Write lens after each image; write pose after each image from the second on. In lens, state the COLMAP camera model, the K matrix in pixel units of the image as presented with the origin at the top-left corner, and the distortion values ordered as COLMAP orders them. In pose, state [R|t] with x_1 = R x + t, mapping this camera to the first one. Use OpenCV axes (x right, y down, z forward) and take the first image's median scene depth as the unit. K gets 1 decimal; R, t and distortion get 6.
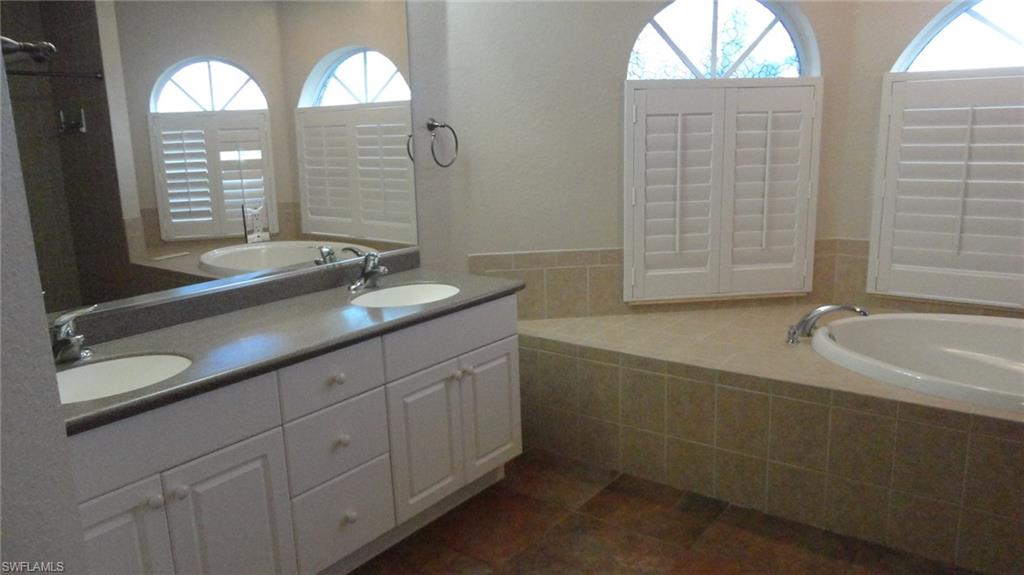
lens RADIAL K [[744.6, 0, 511.1], [0, 744.6, 288.2], [0, 0, 1]] dist [-0.008718, 0.001008]
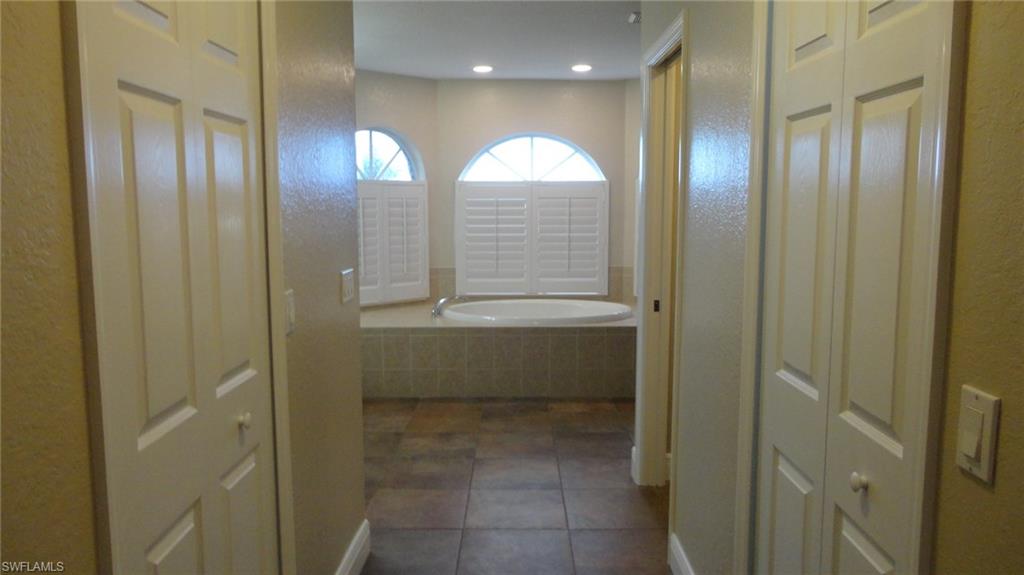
lens RADIAL K [[744.6, 0, 512.2], [0, 744.6, 288.4], [0, 0, 1]] dist [-0.008718, 0.001008]
pose [[0.796392, -0.044029, 0.603176, -0.557455], [0.111963, 0.990840, -0.075502, 0.151404], [-0.594326, 0.127662, 0.794027, -0.591030]]
